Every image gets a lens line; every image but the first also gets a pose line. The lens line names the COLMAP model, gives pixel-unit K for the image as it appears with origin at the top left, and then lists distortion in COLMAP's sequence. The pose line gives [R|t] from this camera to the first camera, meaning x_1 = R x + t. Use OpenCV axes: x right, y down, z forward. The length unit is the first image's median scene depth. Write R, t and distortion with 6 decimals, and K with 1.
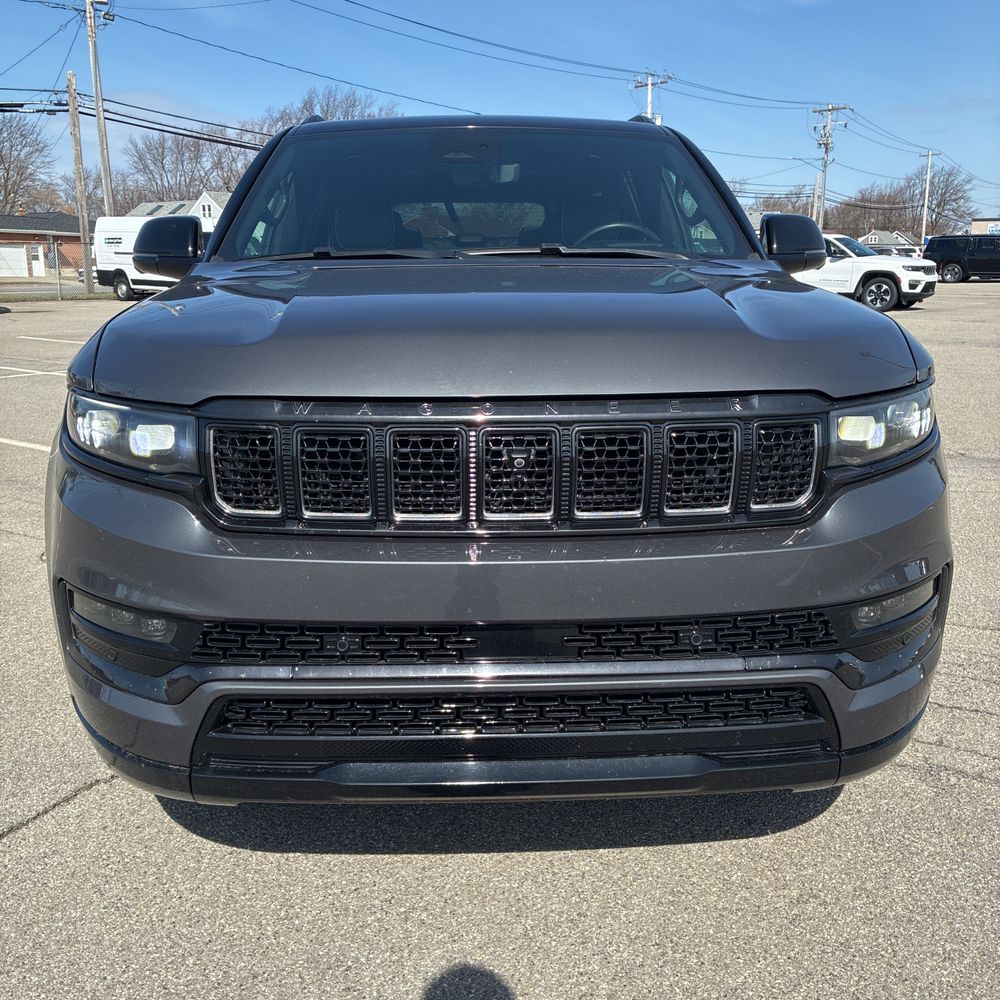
lens RADIAL K [[999.5, 0, 499.3], [0, 999.5, 498.5], [0, 0, 1]] dist [0.026101, 0.000000]
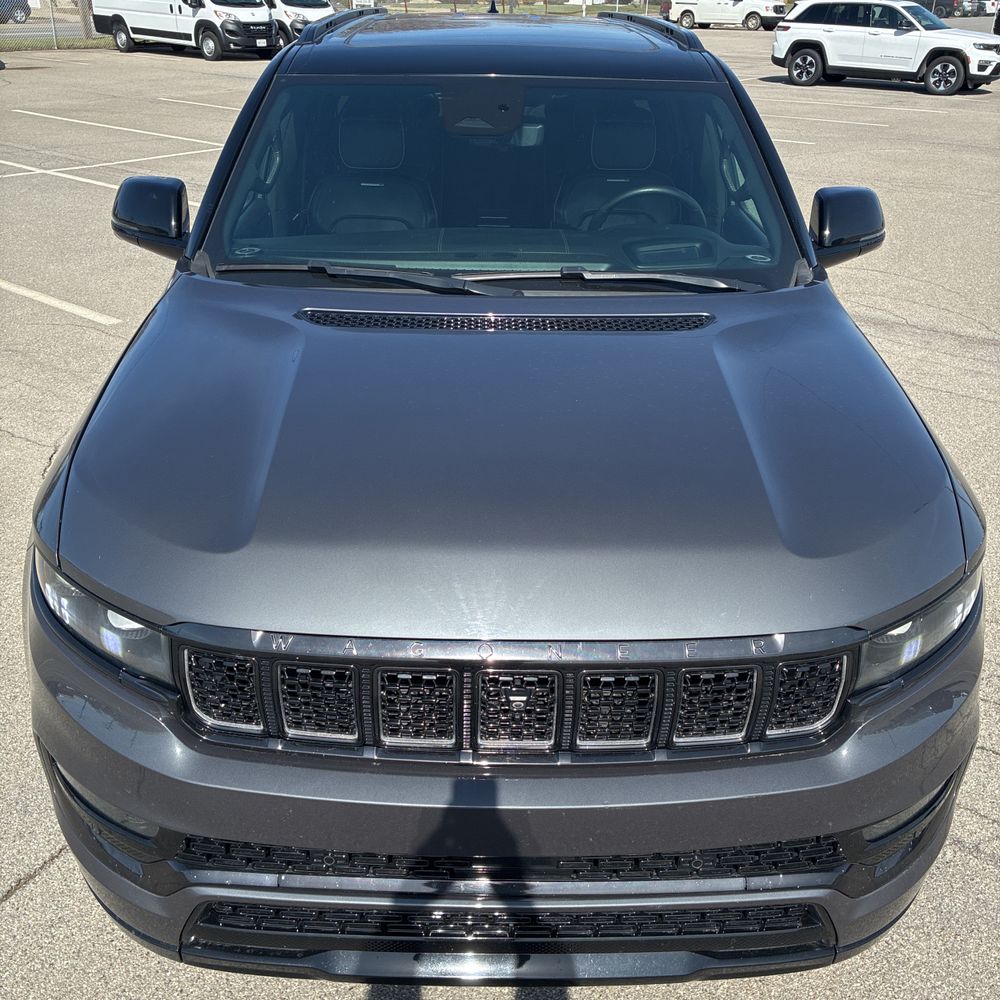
lens RADIAL K [[999.5, 0, 502.9], [0, 999.5, 499.7], [0, 0, 1]] dist [0.026101, 0.000000]
pose [[0.999398, 0.032357, -0.012543, 0.008217], [-0.028620, 0.972912, 0.229396, -0.304356], [0.019625, -0.228899, 0.973252, 0.101778]]
